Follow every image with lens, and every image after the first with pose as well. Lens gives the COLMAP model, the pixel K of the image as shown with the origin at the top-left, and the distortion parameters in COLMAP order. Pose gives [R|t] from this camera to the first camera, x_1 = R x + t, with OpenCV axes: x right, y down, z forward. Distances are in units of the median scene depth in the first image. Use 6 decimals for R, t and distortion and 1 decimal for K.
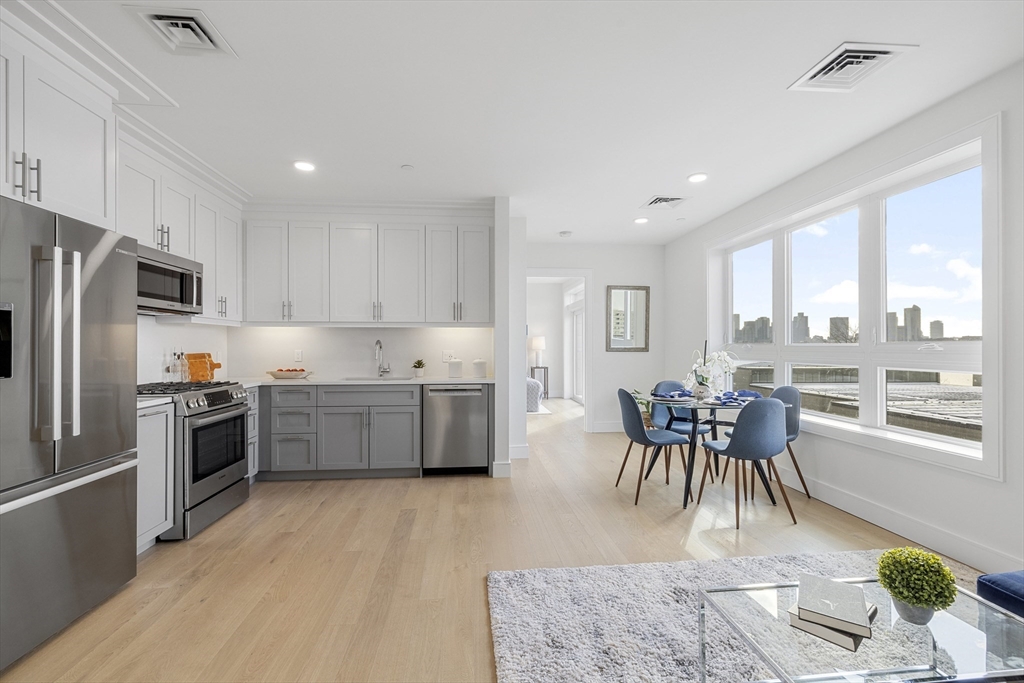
lens RADIAL K [[440.6, 0, 516.7], [0, 440.6, 348.8], [0, 0, 1]] dist [0.000211, 0.000200]
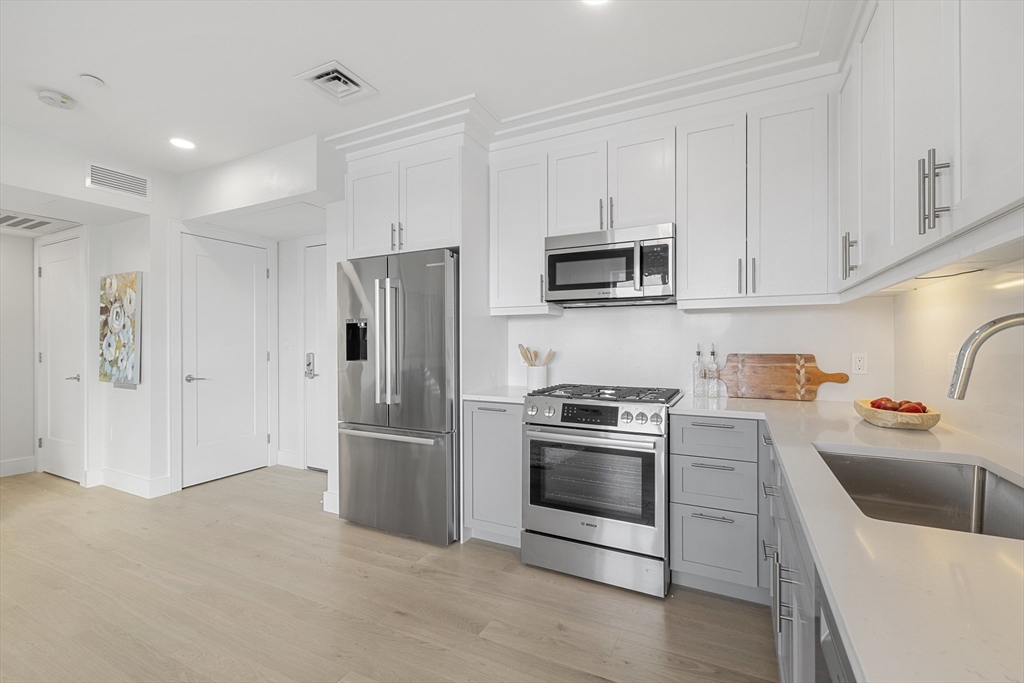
lens RADIAL K [[440.6, 0, 513.6], [0, 440.6, 343.8], [0, 0, 1]] dist [0.000211, 0.000200]
pose [[-0.548417, -0.003213, -0.836199, -0.000839], [-0.004538, 0.999989, -0.000866, -0.001950], [0.836193, 0.003319, -0.548426, 0.996063]]
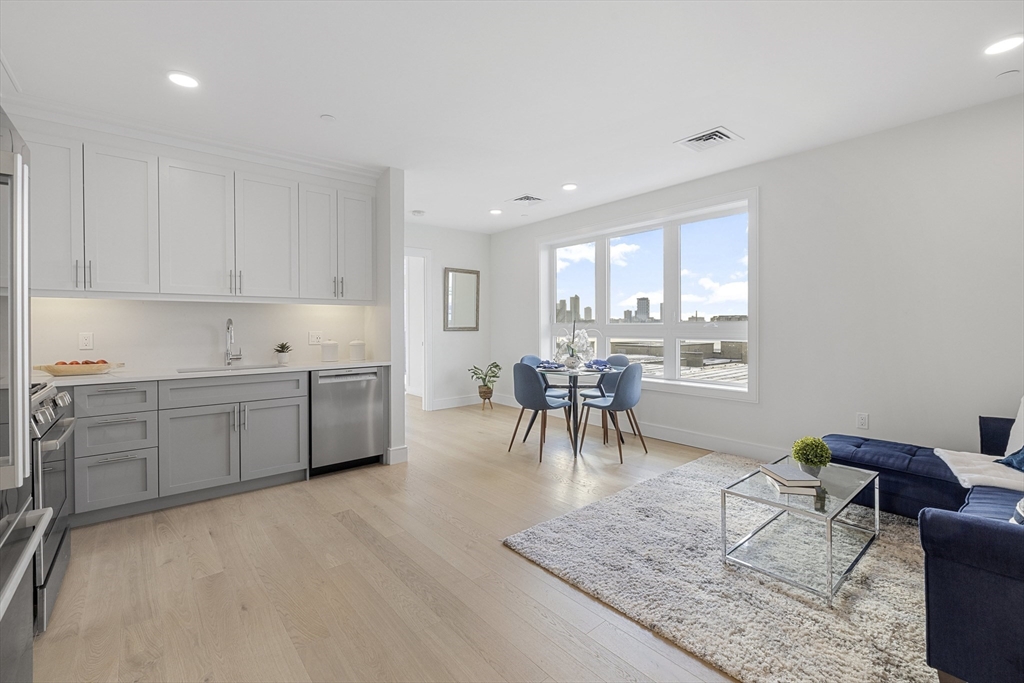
lens RADIAL K [[440.6, 0, 520.0], [0, 440.6, 334.3], [0, 0, 1]] dist [0.000211, 0.000200]
pose [[0.823842, -0.014220, 0.566641, -0.363250], [0.007500, 0.999871, 0.014188, 0.000797], [-0.566770, -0.007439, 0.823842, 0.065155]]
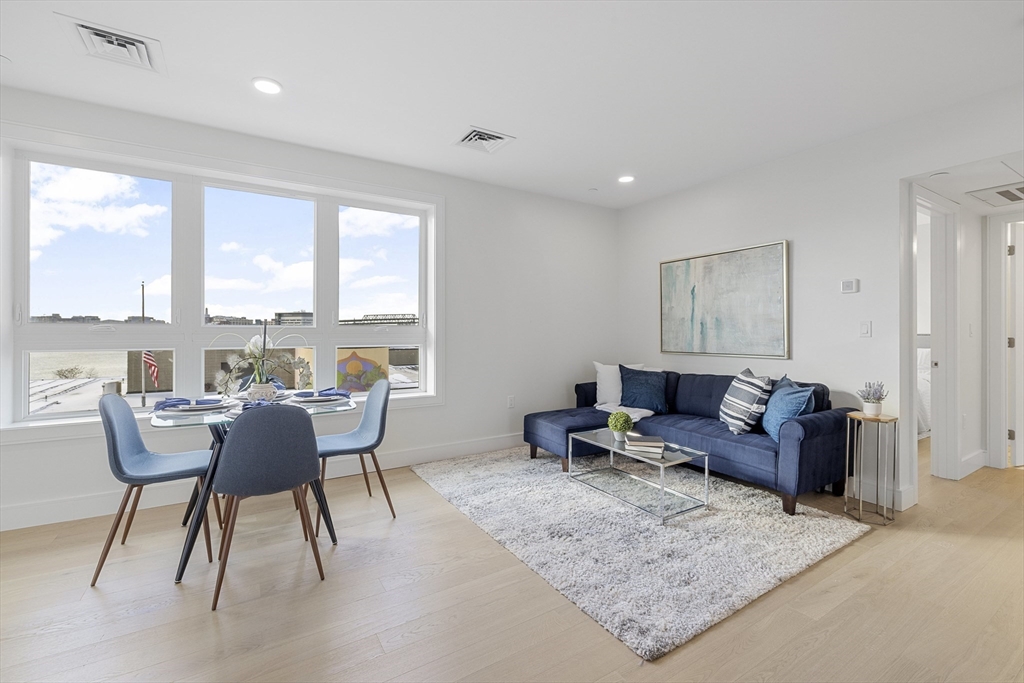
lens RADIAL K [[440.6, 0, 502.7], [0, 440.6, 323.1], [0, 0, 1]] dist [0.000211, 0.000200]
pose [[-0.426276, 0.004250, 0.904583, -0.347707], [0.004021, 0.999988, -0.002803, -0.009465], [-0.904584, 0.002442, -0.426288, 0.877782]]
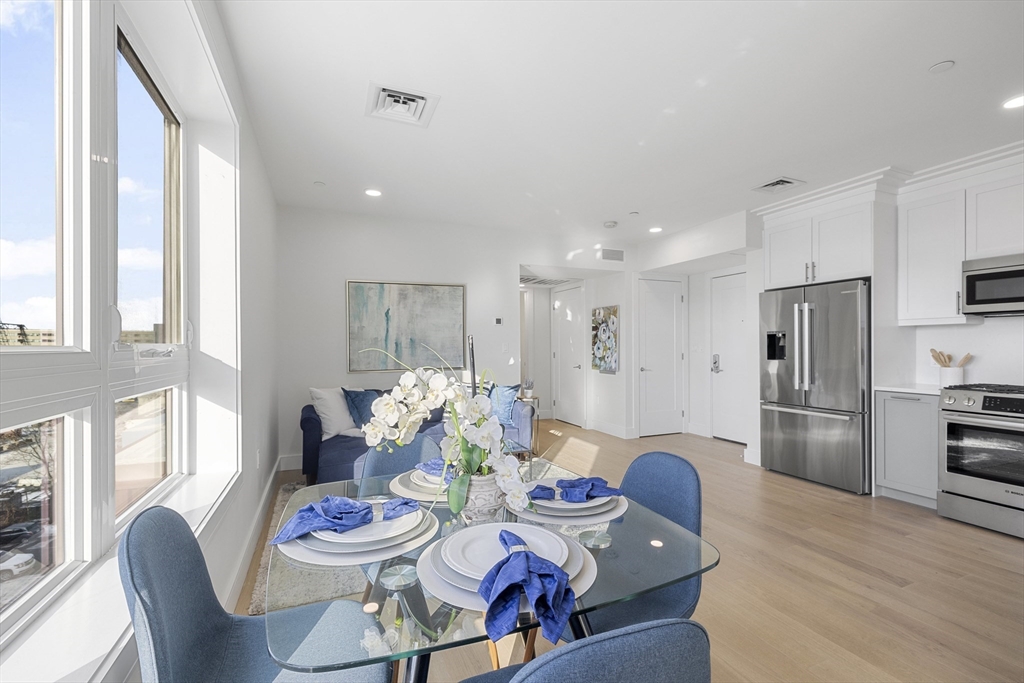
lens RADIAL K [[440.6, 0, 506.6], [0, 440.6, 347.4], [0, 0, 1]] dist [0.000211, 0.000200]
pose [[-0.960615, -0.003456, -0.277860, 0.448676], [-0.004672, 0.999982, 0.003714, -0.004227], [0.277842, 0.004866, -0.960615, 1.217708]]
